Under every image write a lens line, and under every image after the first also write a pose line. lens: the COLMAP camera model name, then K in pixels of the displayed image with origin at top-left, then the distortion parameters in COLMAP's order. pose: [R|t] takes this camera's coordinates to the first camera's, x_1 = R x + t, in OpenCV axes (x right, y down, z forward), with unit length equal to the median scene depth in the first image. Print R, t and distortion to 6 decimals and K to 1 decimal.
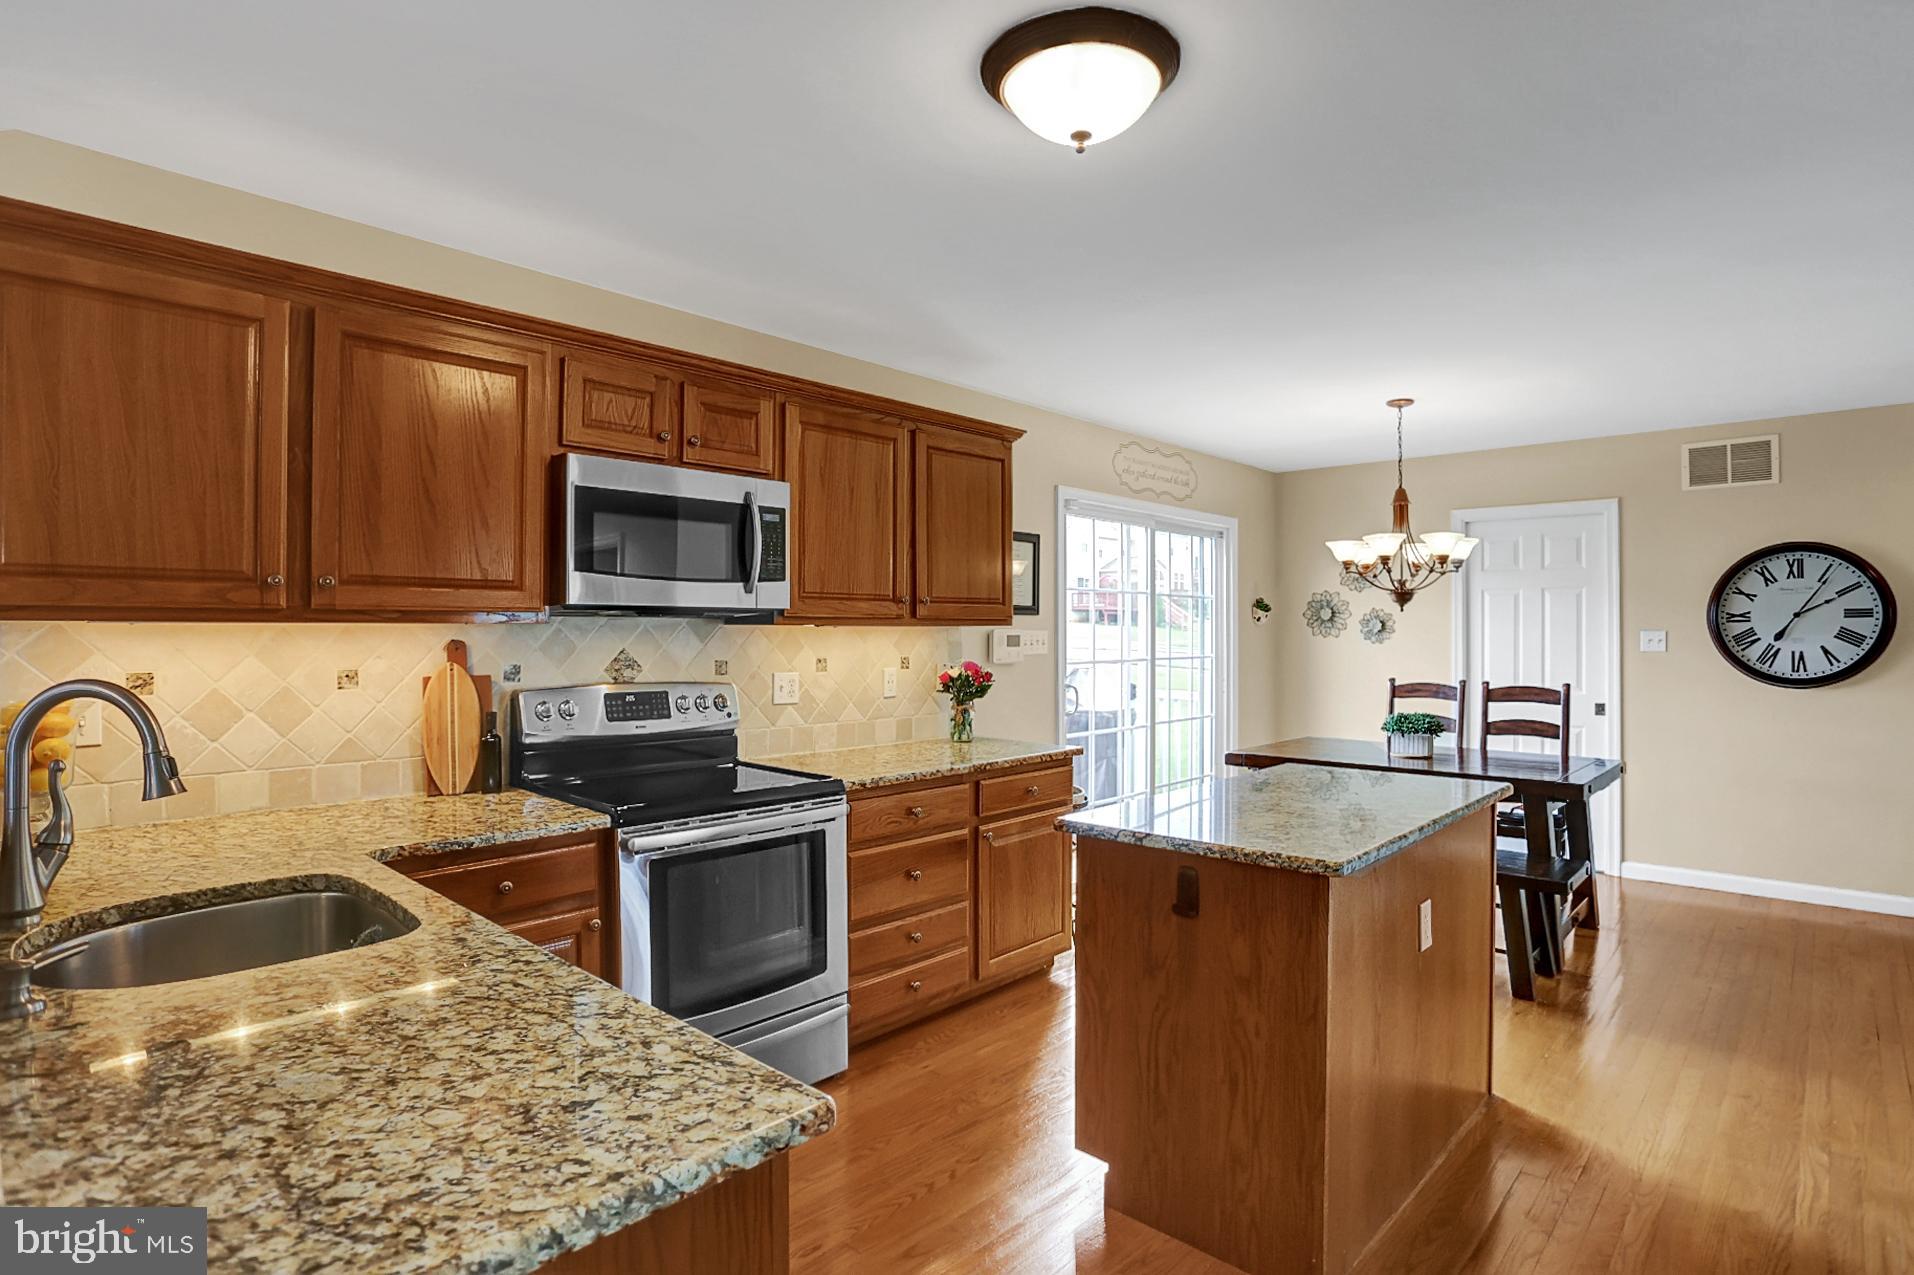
lens RADIAL K [[974.4, 0, 958.2], [0, 974.4, 633.1], [0, 0, 1]] dist [-0.062846, 0.021781]
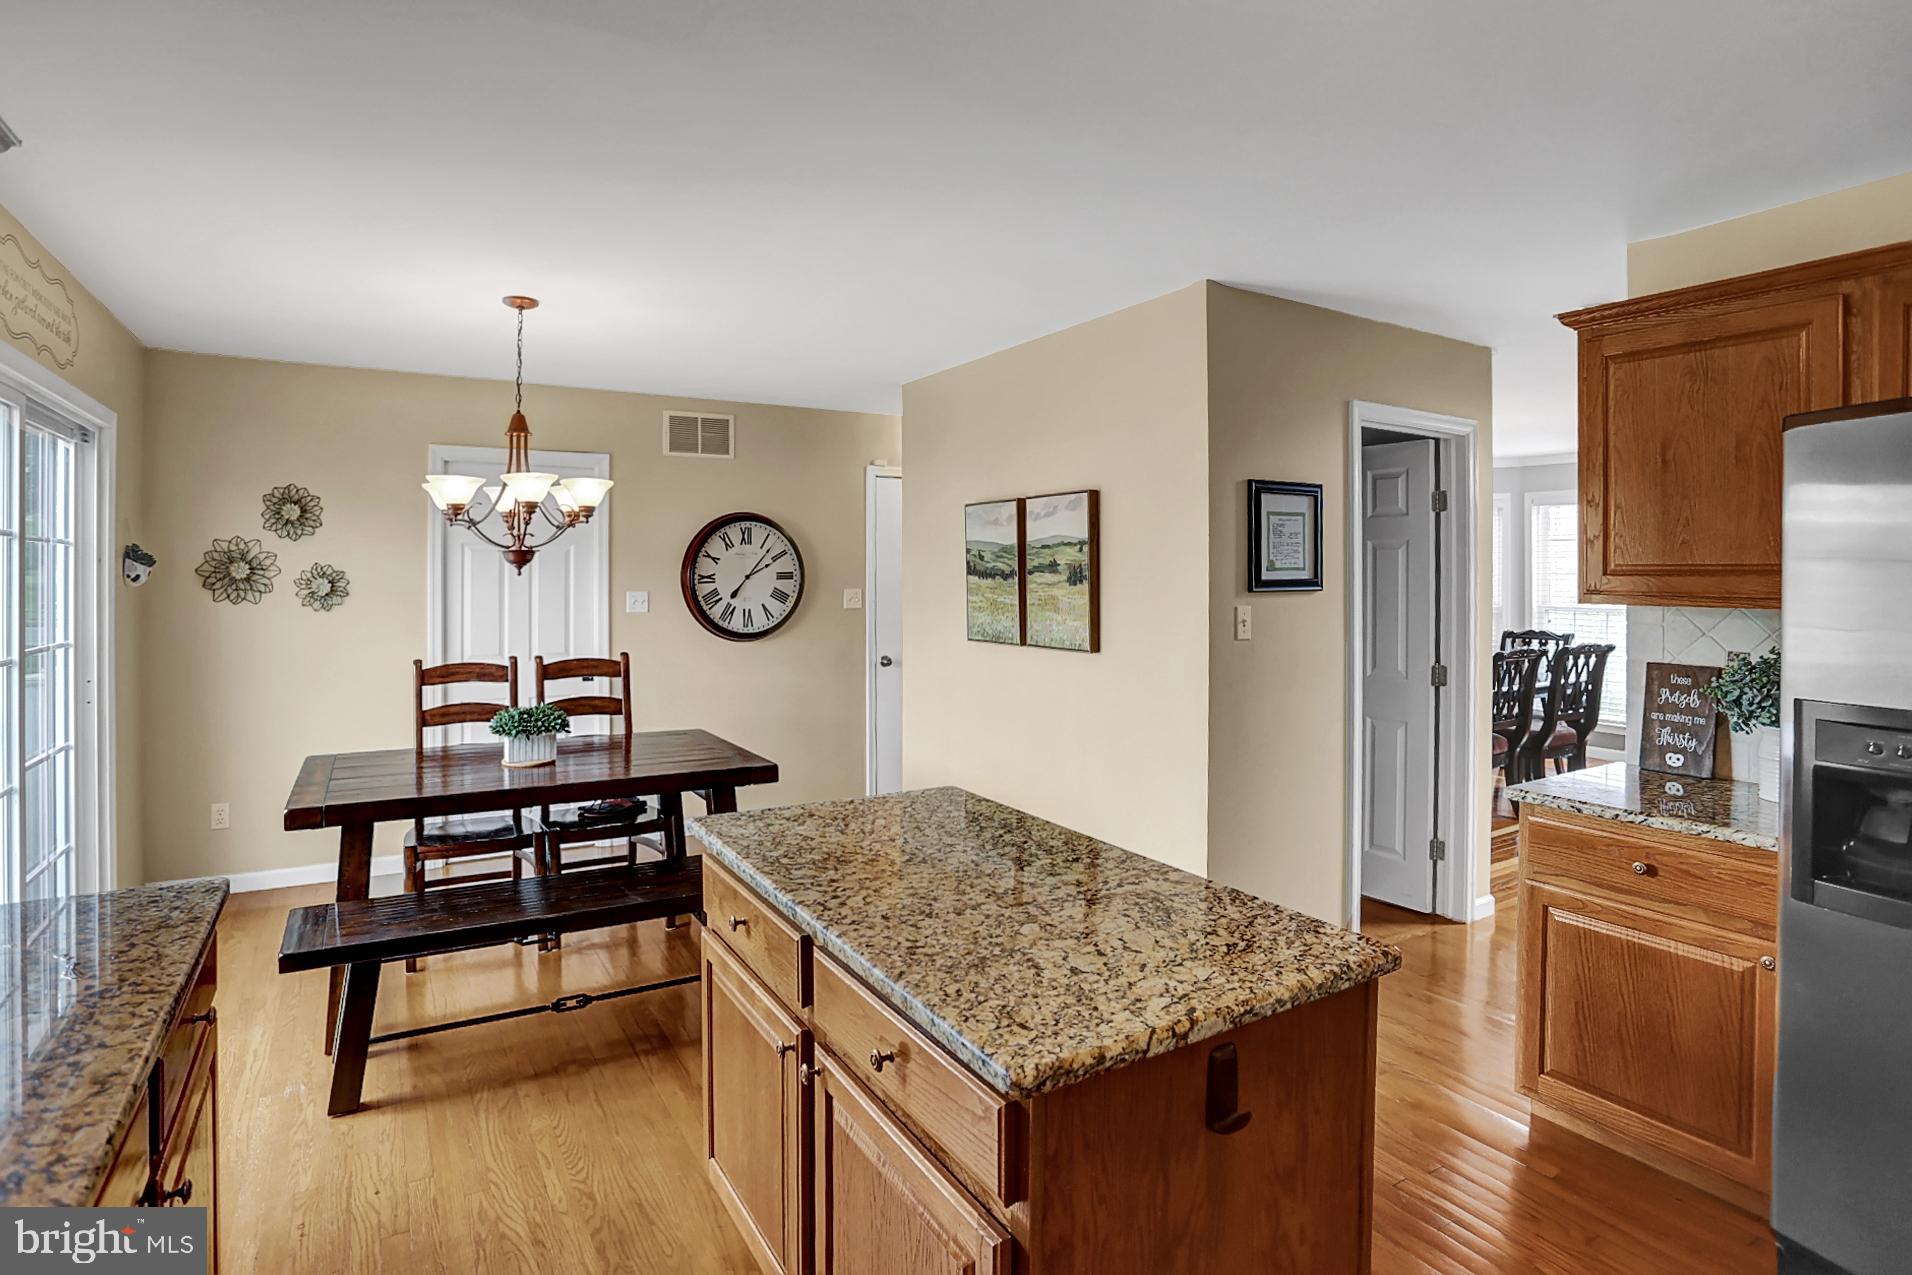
lens RADIAL K [[973.4, 0, 926.2], [0, 973.4, 572.4], [0, 0, 1]] dist [-0.062846, 0.021781]
pose [[0.284000, 0.001423, 0.958823, -0.172232], [0.000505, 0.999999, -0.001634, -0.022524], [-0.958824, 0.000949, 0.283999, 0.454341]]
